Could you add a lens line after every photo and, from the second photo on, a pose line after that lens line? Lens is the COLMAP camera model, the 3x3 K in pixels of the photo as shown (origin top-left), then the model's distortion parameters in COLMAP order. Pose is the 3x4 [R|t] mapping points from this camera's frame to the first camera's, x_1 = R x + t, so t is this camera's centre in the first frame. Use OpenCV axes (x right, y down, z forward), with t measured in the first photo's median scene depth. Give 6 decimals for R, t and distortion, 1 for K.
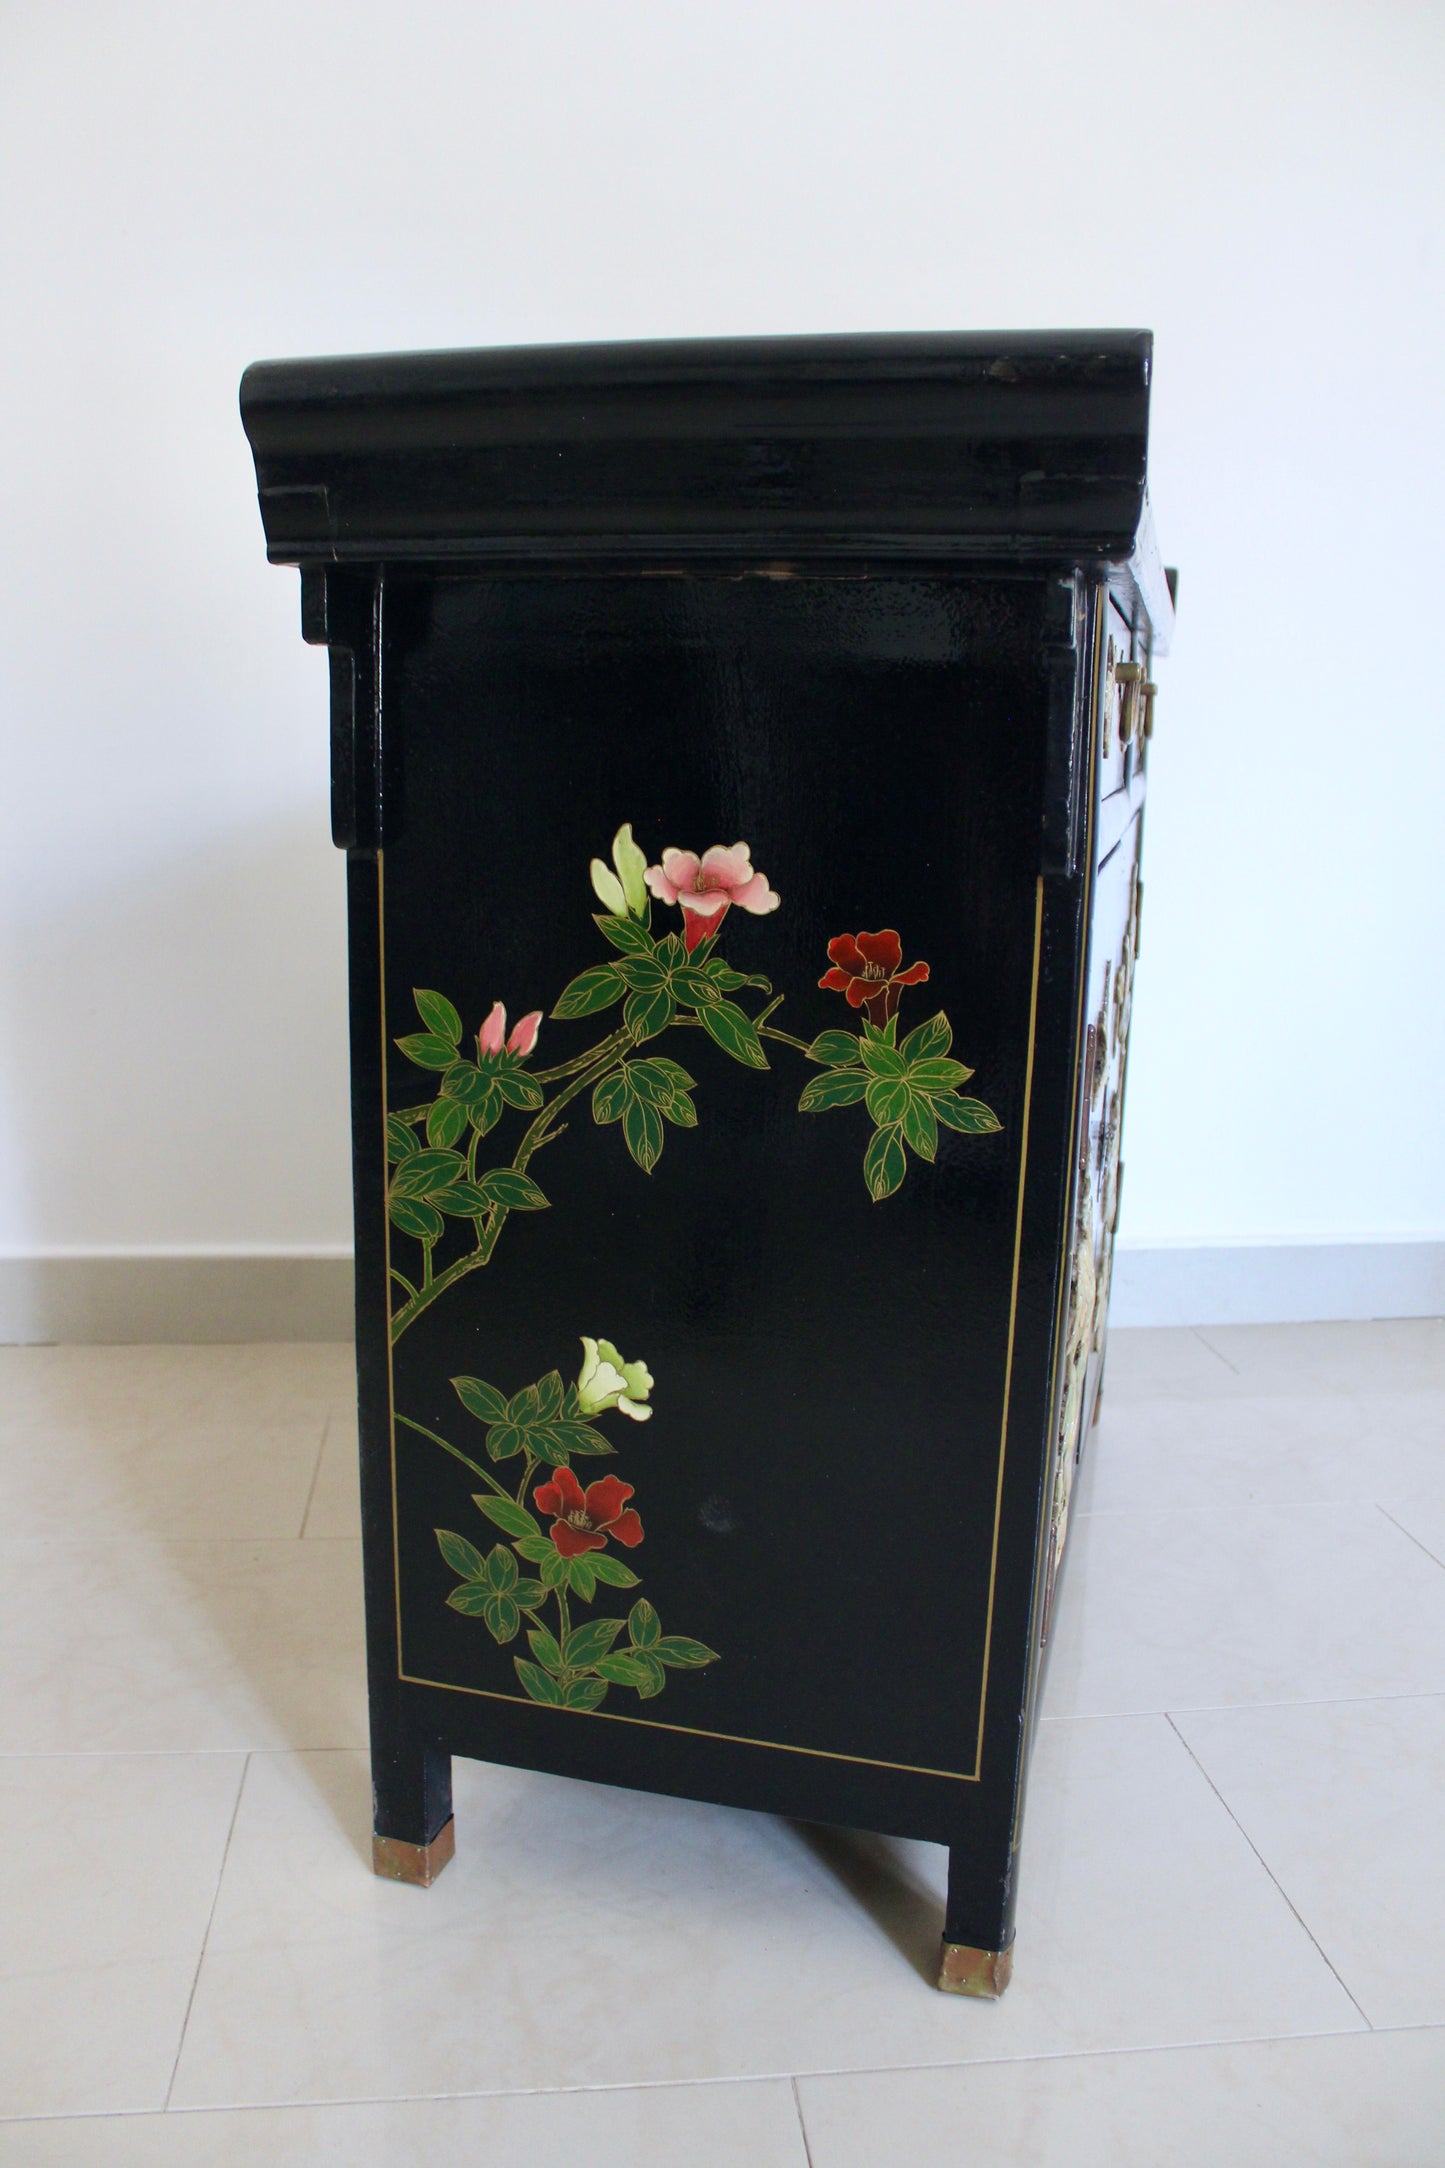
lens RADIAL K [[1770.7, 0, 720.1], [0, 1770.7, 1082.1], [0, 0, 1]] dist [-0.159873, 0.134711]
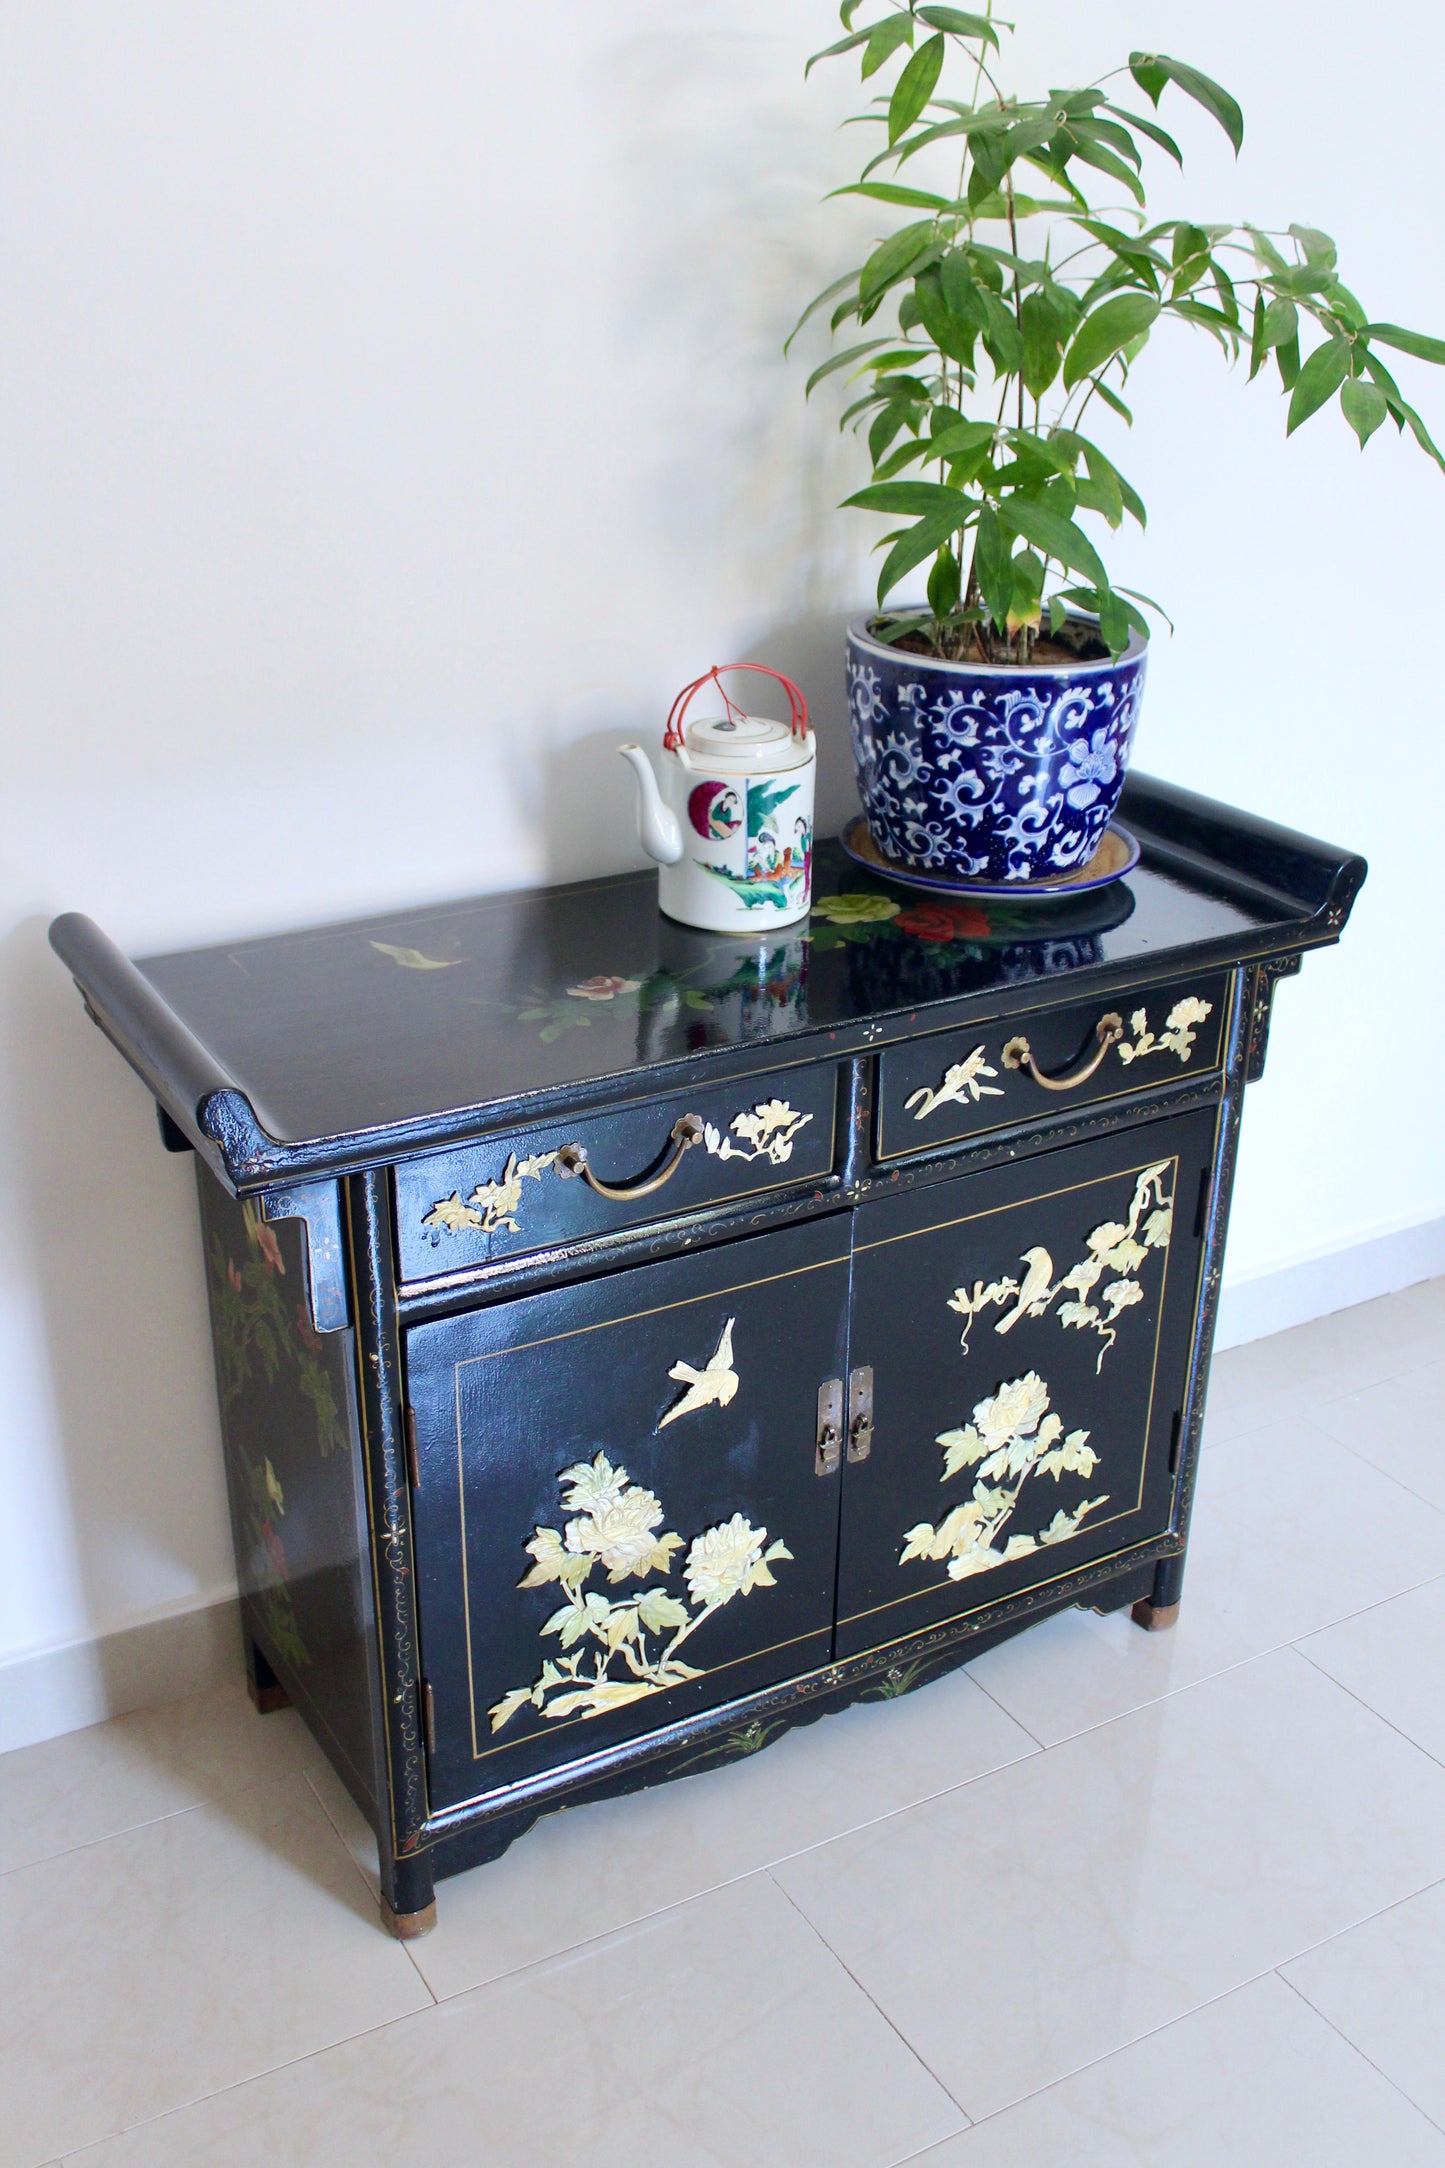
lens RADIAL K [[2143.5, 0, 722.6], [0, 2143.5, 1078.8], [0, 0, 1]] dist [-0.107716, 0.000000]
pose [[0.718705, 0.275320, -0.638484, 1.422374], [-0.145415, 0.957476, 0.249186, -0.762119], [0.679939, -0.086247, 0.728179, -0.139912]]
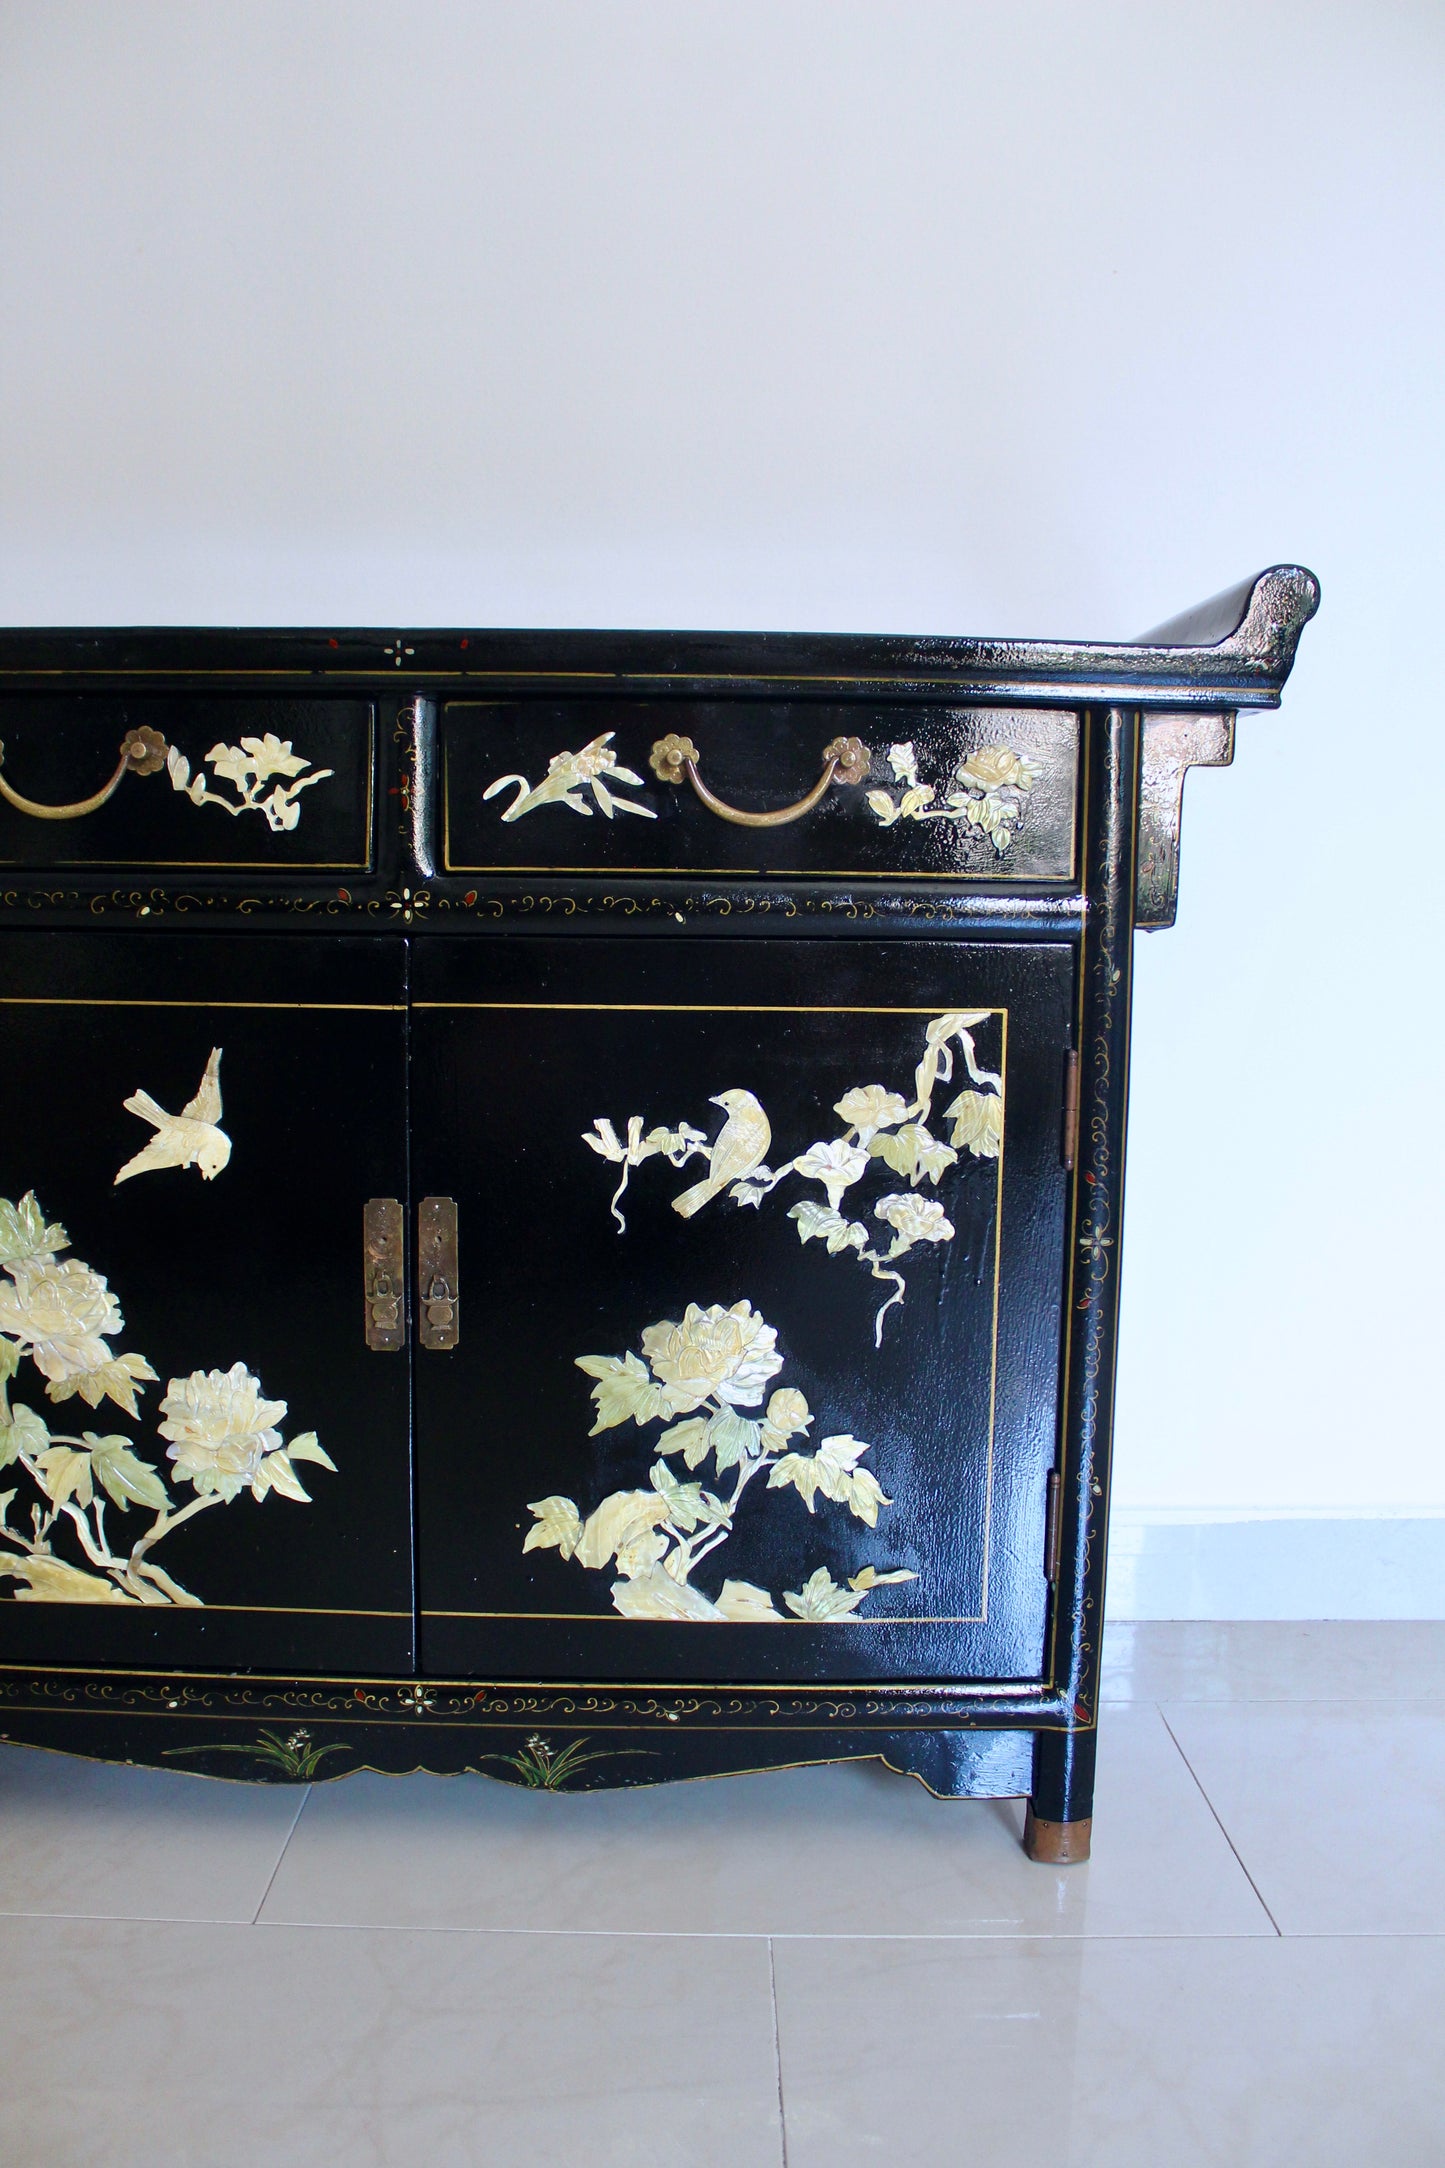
lens RADIAL K [[1763.9, 0, 731.4], [0, 1763.9, 1085.1], [0, 0, 1]] dist [-0.144418, 0.085484]
pose [[0.275961, 0.096778, -0.956284, 1.475356], [-0.212112, 0.976521, 0.037615, -0.178358], [0.937472, 0.192459, 0.290010, 1.219429]]
